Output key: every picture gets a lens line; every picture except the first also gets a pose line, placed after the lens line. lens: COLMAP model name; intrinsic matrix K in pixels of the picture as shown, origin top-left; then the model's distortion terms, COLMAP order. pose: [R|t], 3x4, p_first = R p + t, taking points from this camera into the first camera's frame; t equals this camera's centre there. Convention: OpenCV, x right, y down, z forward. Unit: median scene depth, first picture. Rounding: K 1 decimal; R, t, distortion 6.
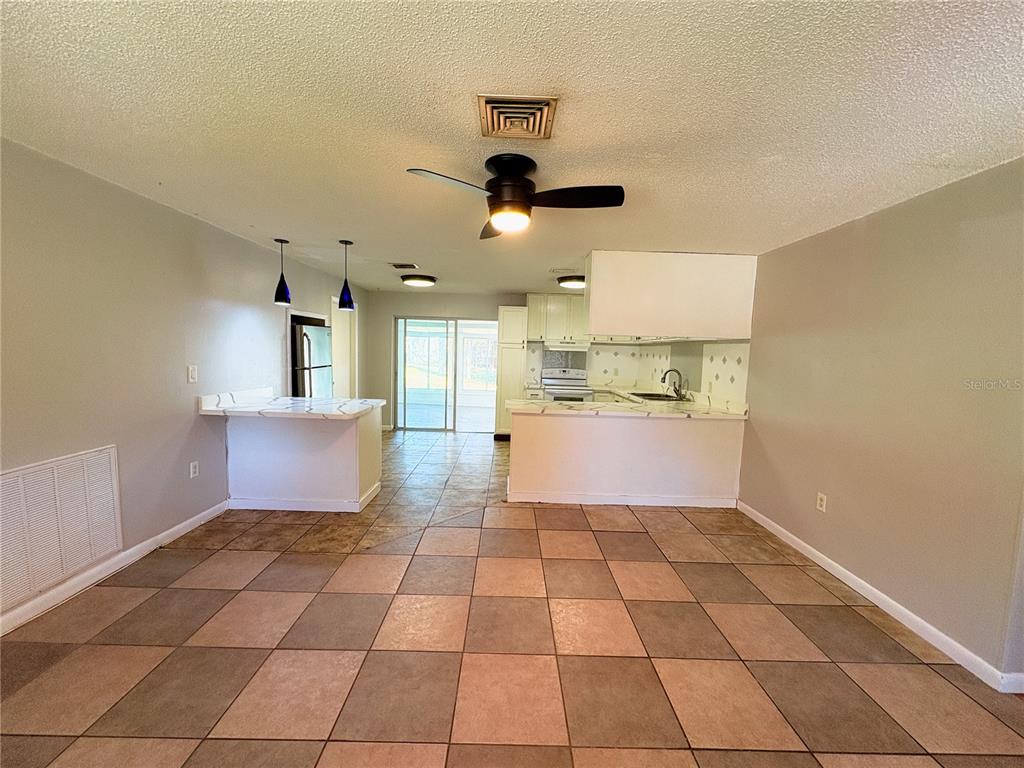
lens RADIAL K [[406.6, 0, 512.0], [0, 406.6, 384.0], [0, 0, 1]] dist [-0.000875, 0.000240]
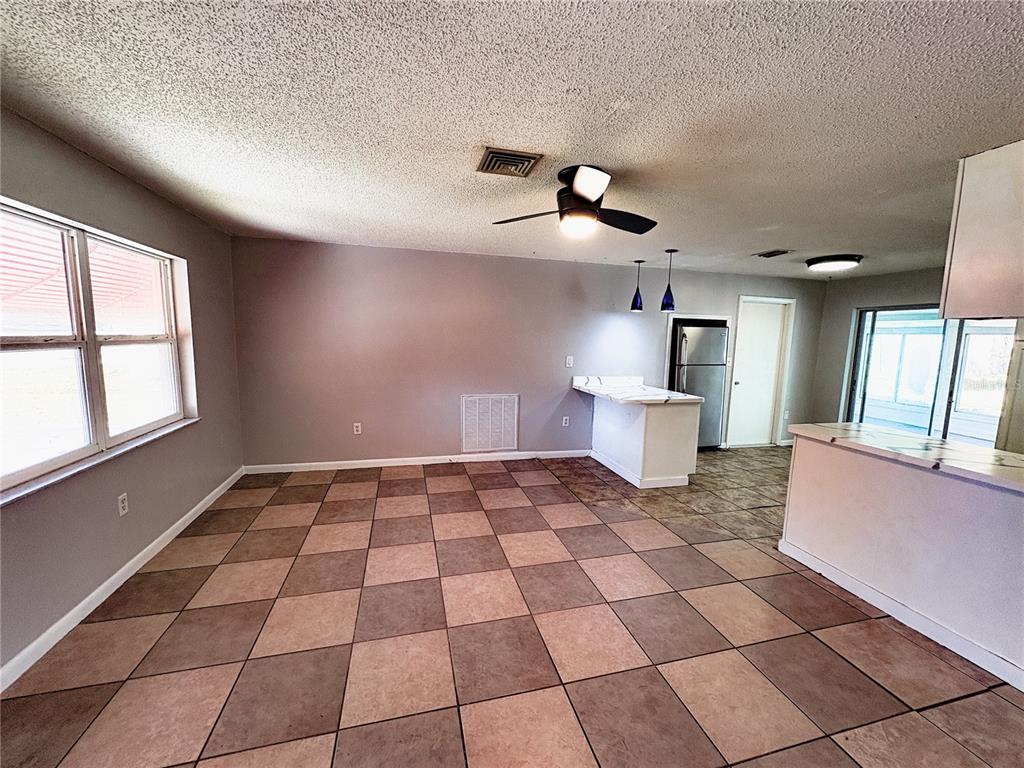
lens RADIAL K [[406.6, 0, 512.0], [0, 406.6, 384.0], [0, 0, 1]] dist [-0.000875, 0.000240]
pose [[0.247732, 0.088313, -0.964795, 0.627166], [-0.099778, 0.992867, 0.065263, -0.016354], [0.963677, 0.080097, 0.254776, 0.345176]]
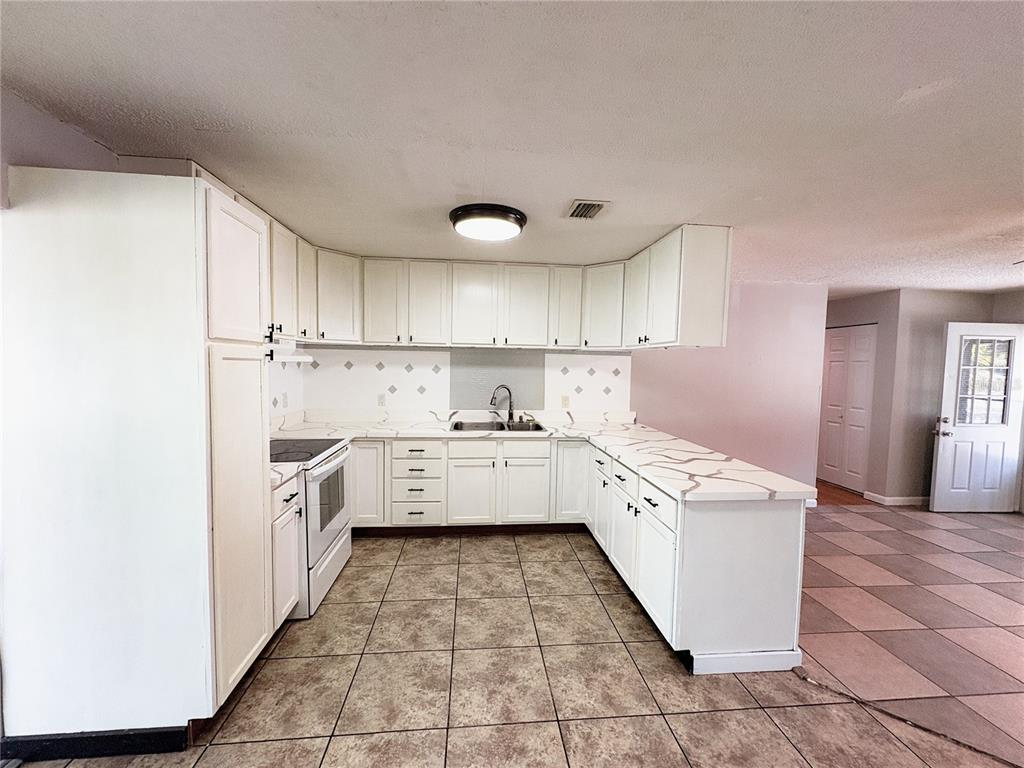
lens RADIAL K [[406.6, 0, 512.0], [0, 406.6, 384.0], [0, 0, 1]] dist [-0.000875, 0.000240]
pose [[-0.084276, -0.088077, 0.992542, -0.518704], [0.060653, 0.993785, 0.093337, -0.160224], [-0.994595, 0.068067, -0.078410, 1.541114]]
